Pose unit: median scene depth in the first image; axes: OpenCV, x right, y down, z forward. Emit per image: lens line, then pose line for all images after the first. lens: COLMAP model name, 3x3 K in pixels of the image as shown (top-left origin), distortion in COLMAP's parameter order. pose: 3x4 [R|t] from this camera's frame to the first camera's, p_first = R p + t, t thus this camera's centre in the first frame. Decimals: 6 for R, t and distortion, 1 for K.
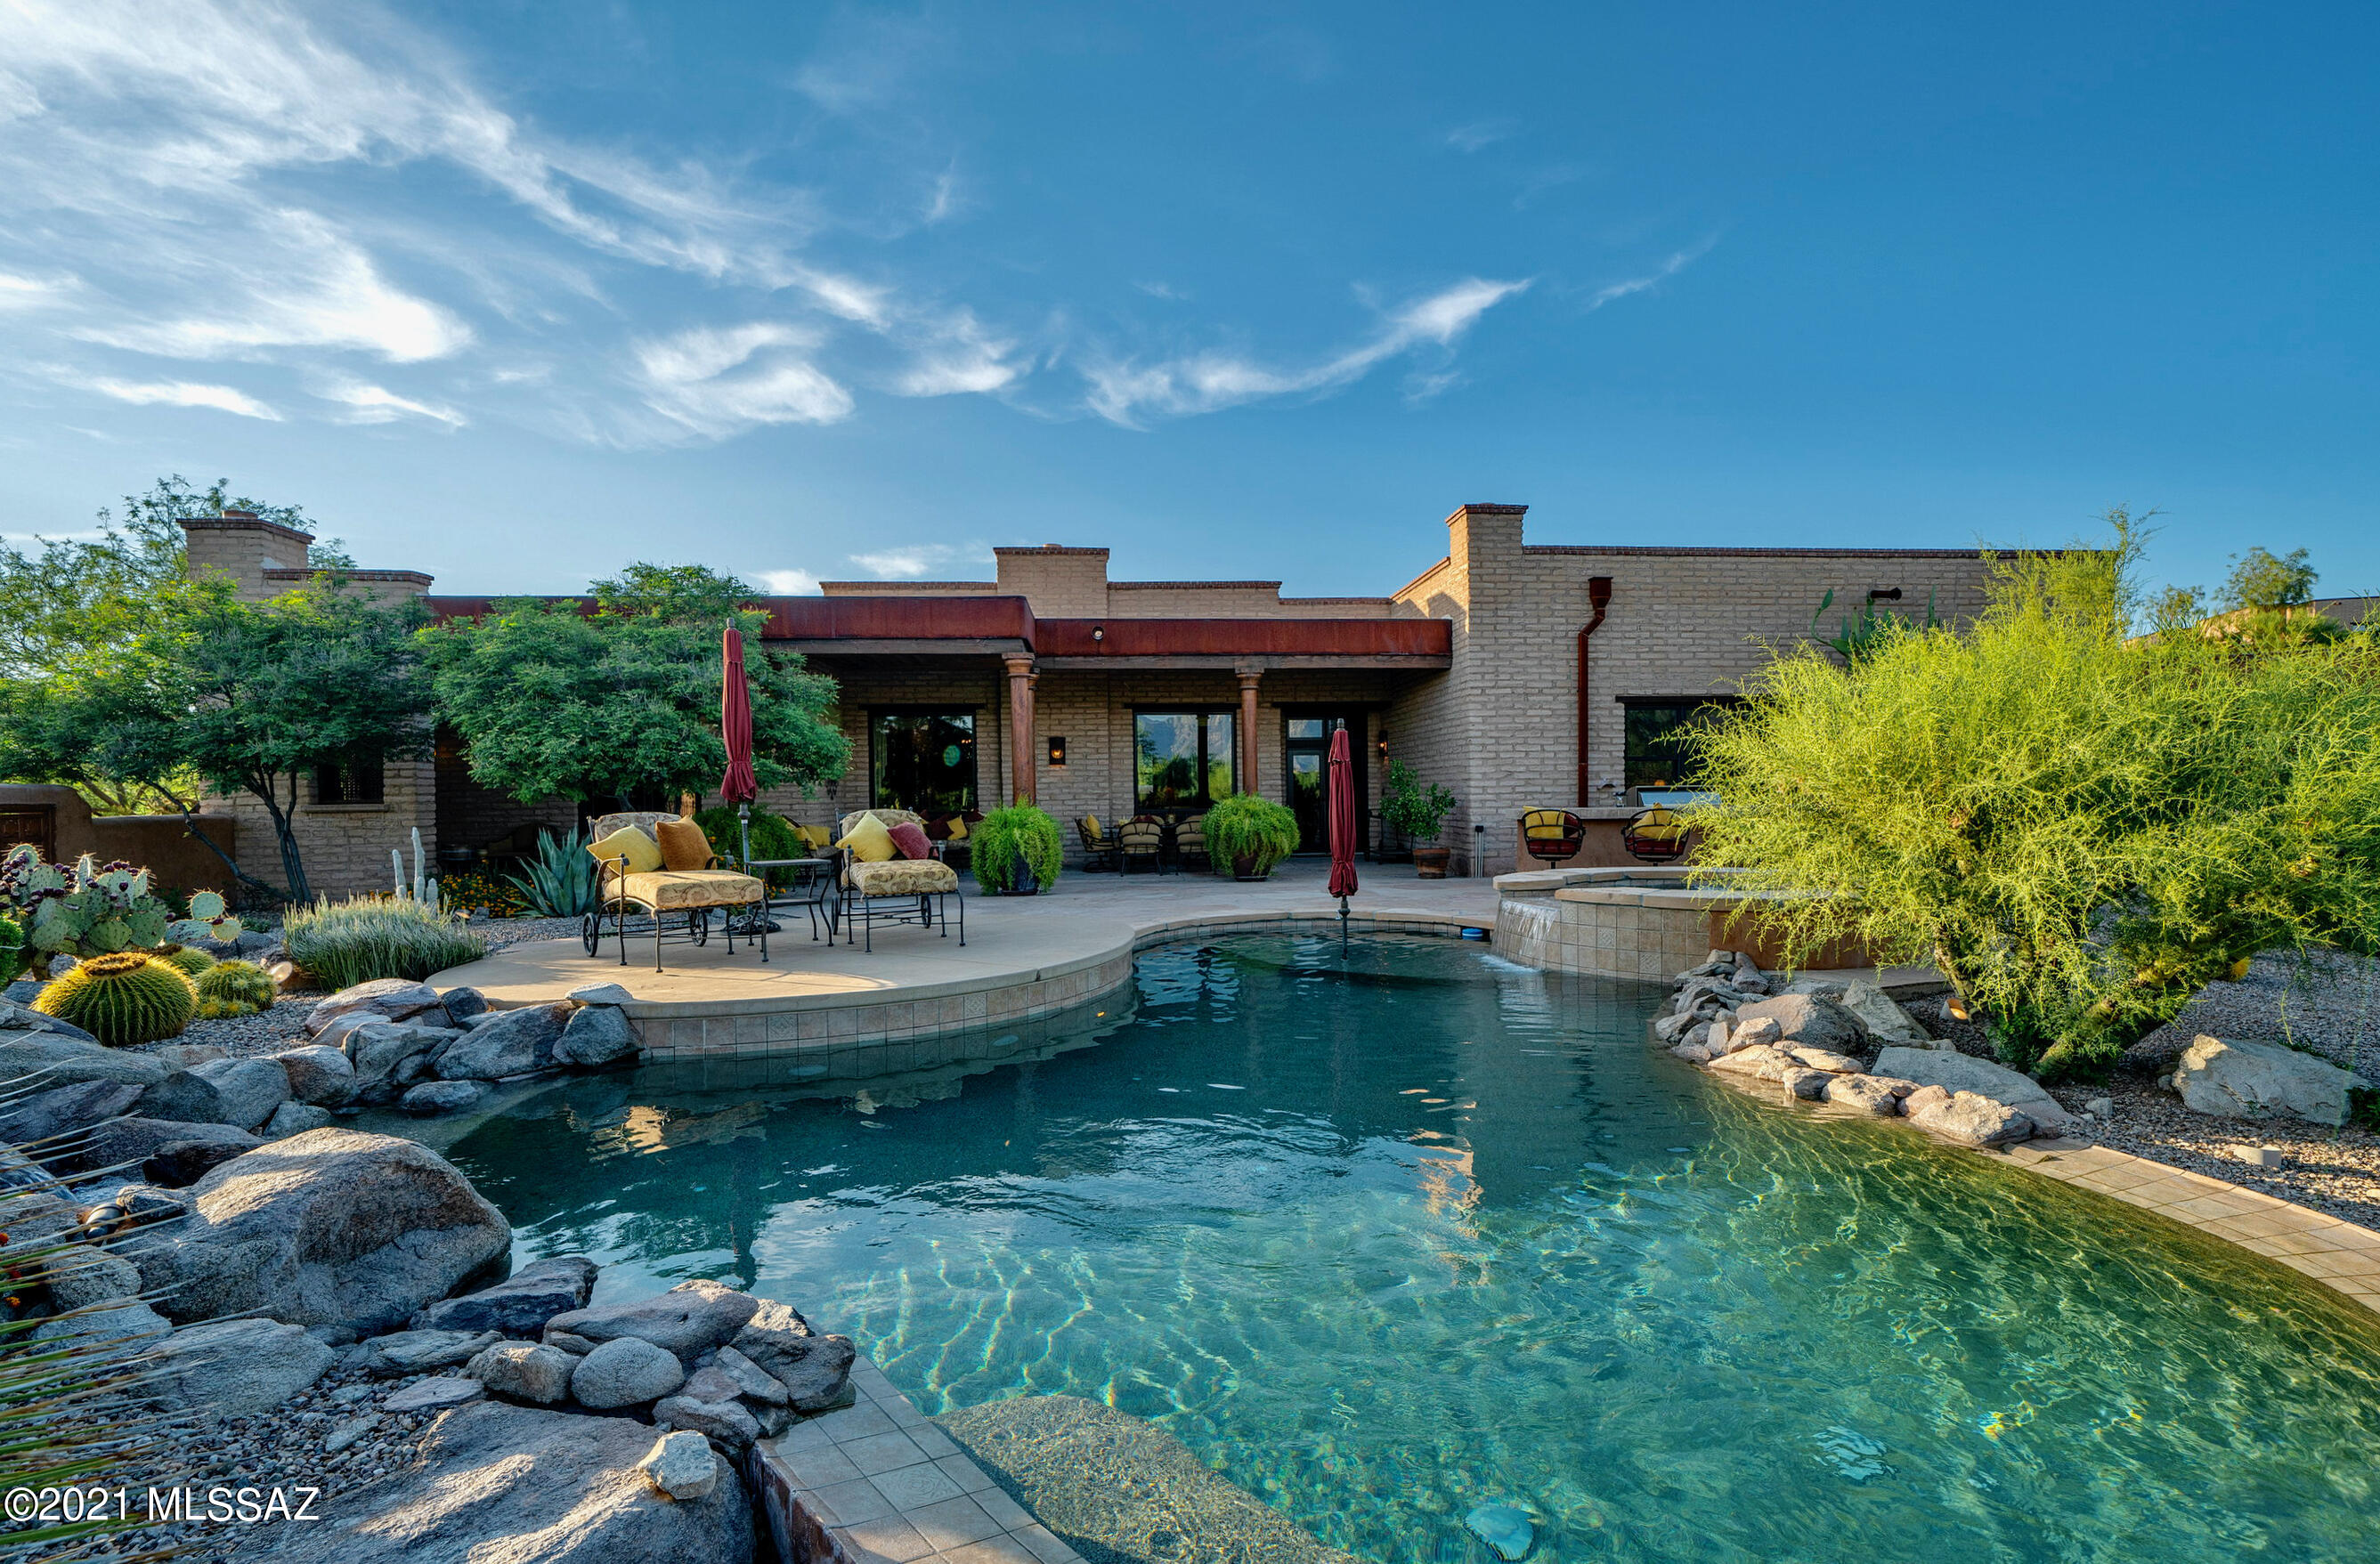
lens RADIAL K [[1100.8, 0, 1201.2], [0, 1100.8, 816.2], [0, 0, 1]] dist [0.005714, 0.002554]
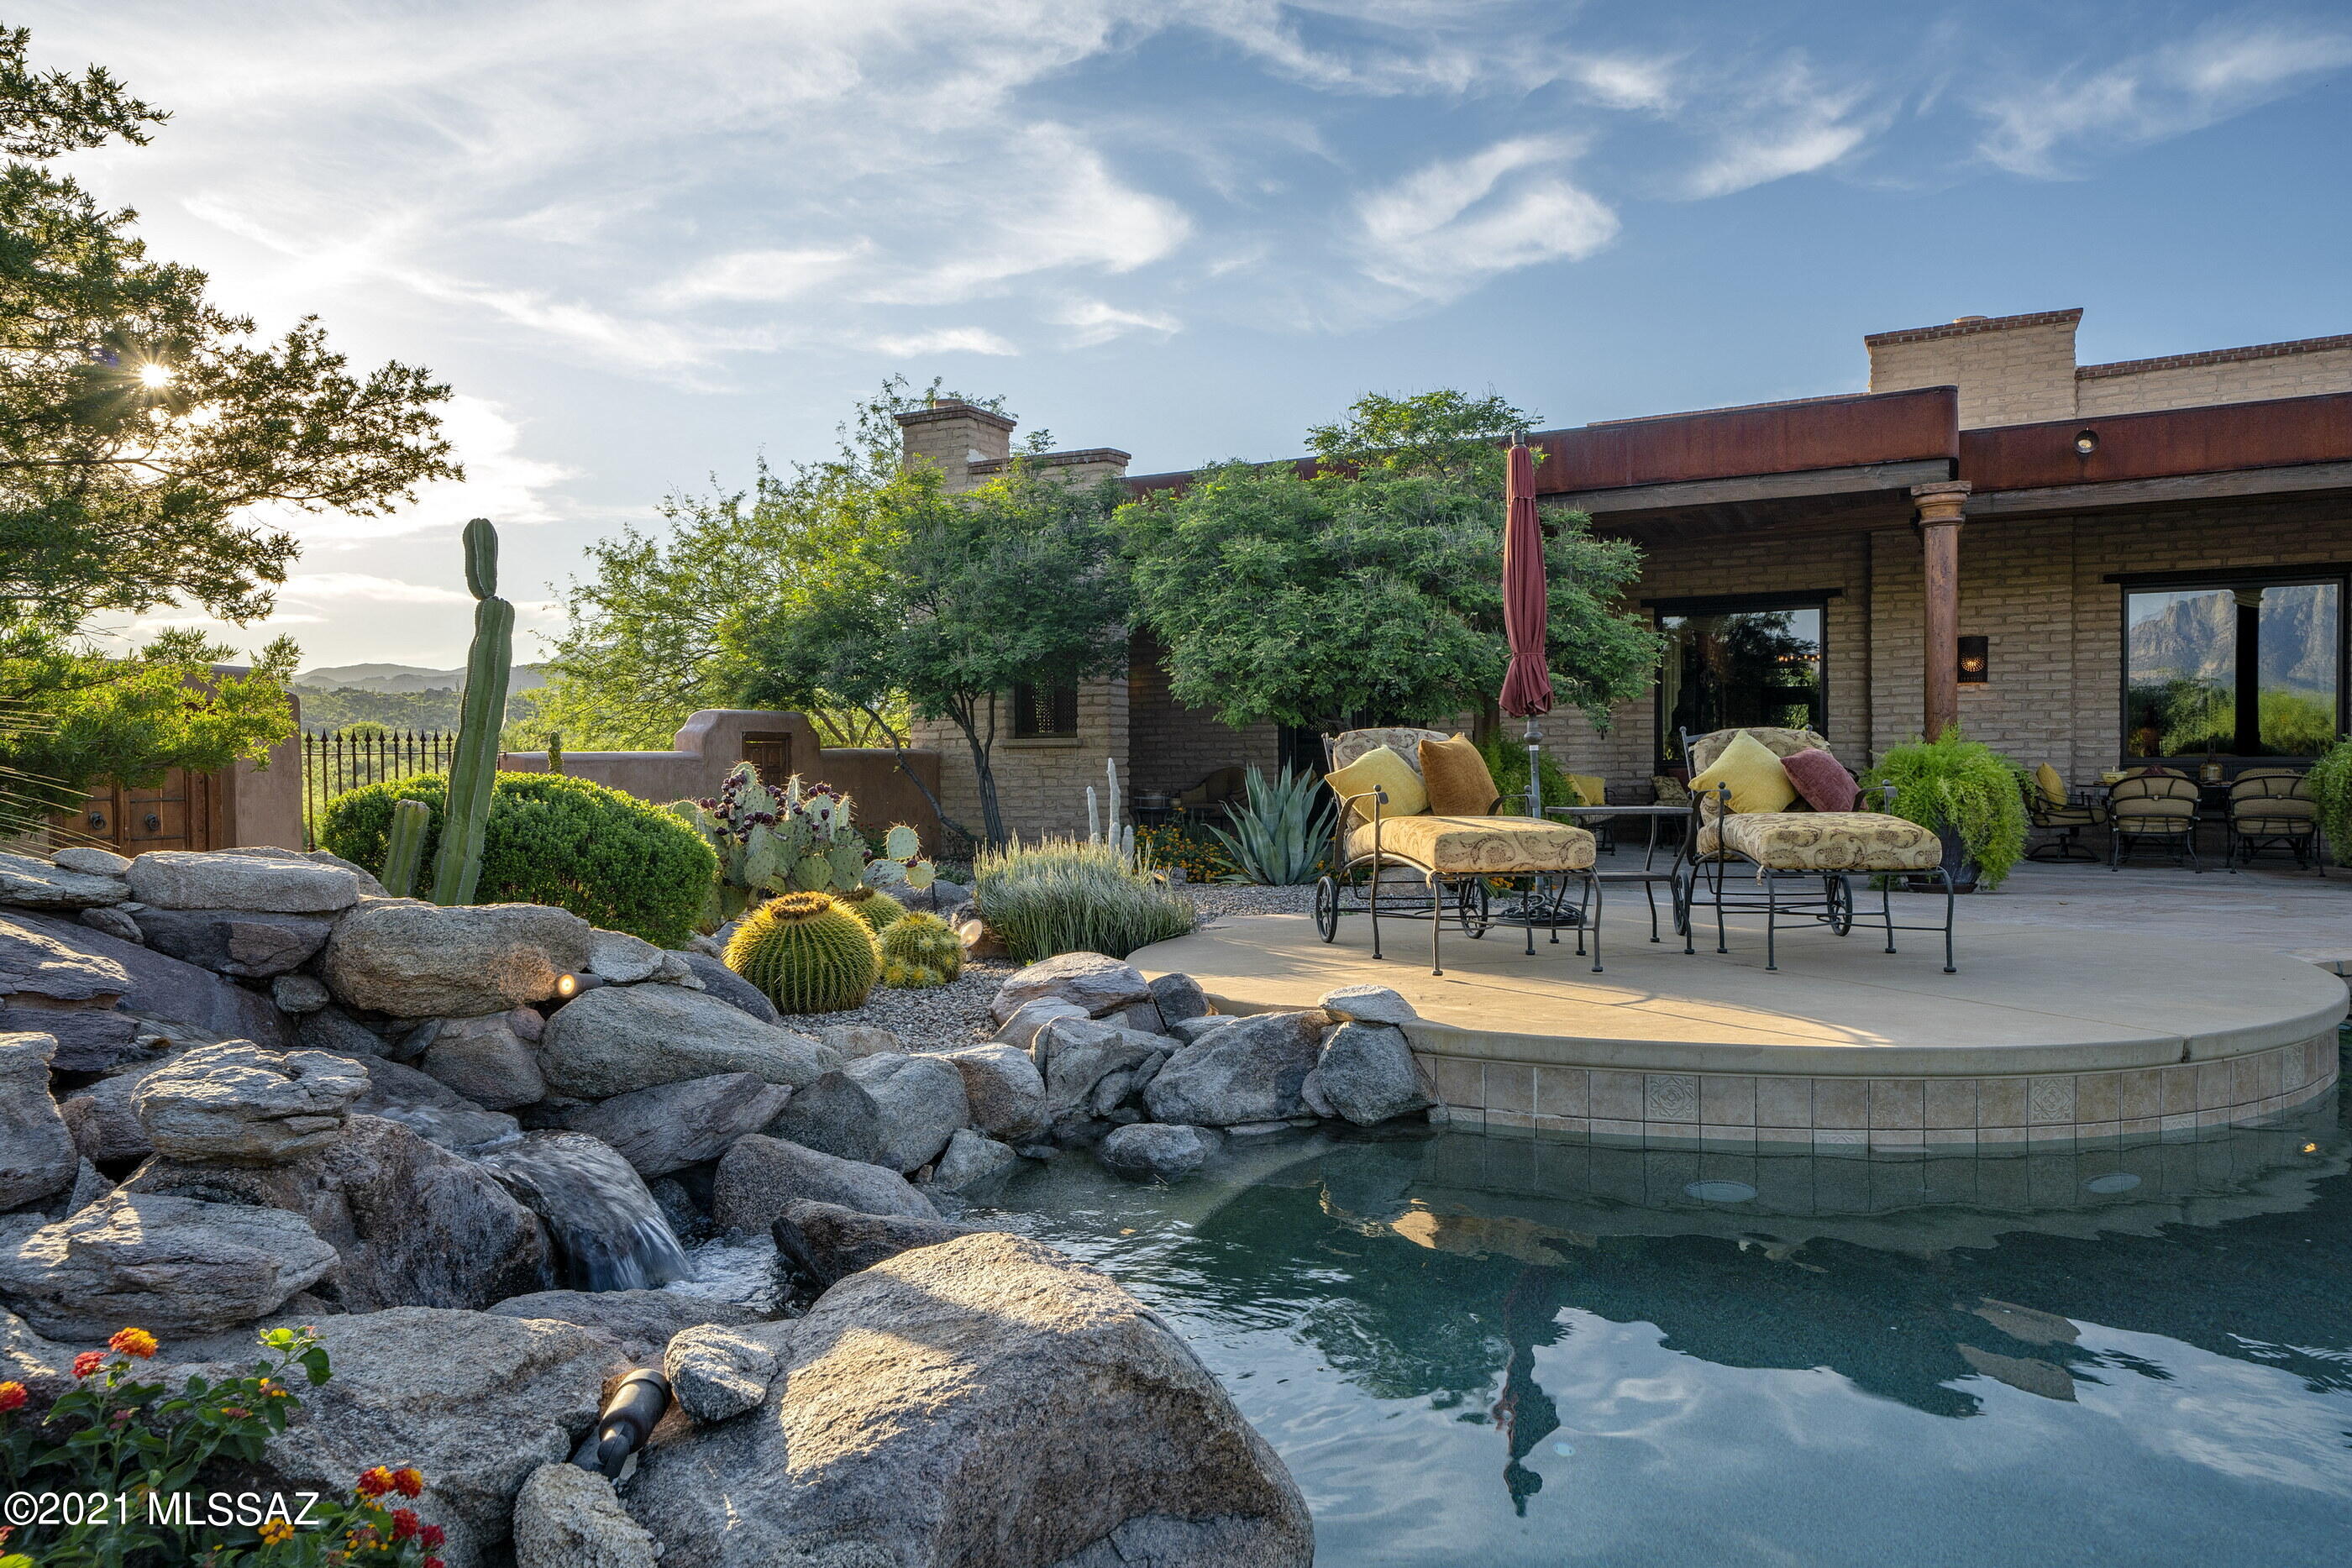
lens RADIAL K [[1572.7, 0, 1175.6], [0, 1572.7, 785.1], [0, 0, 1]] dist [0.025133, 0.001167]
pose [[0.840174, 0.017648, -0.542029, -0.106499], [-0.013350, 0.999841, 0.011860, 0.020576], [0.542152, -0.002728, 0.840276, 0.138858]]
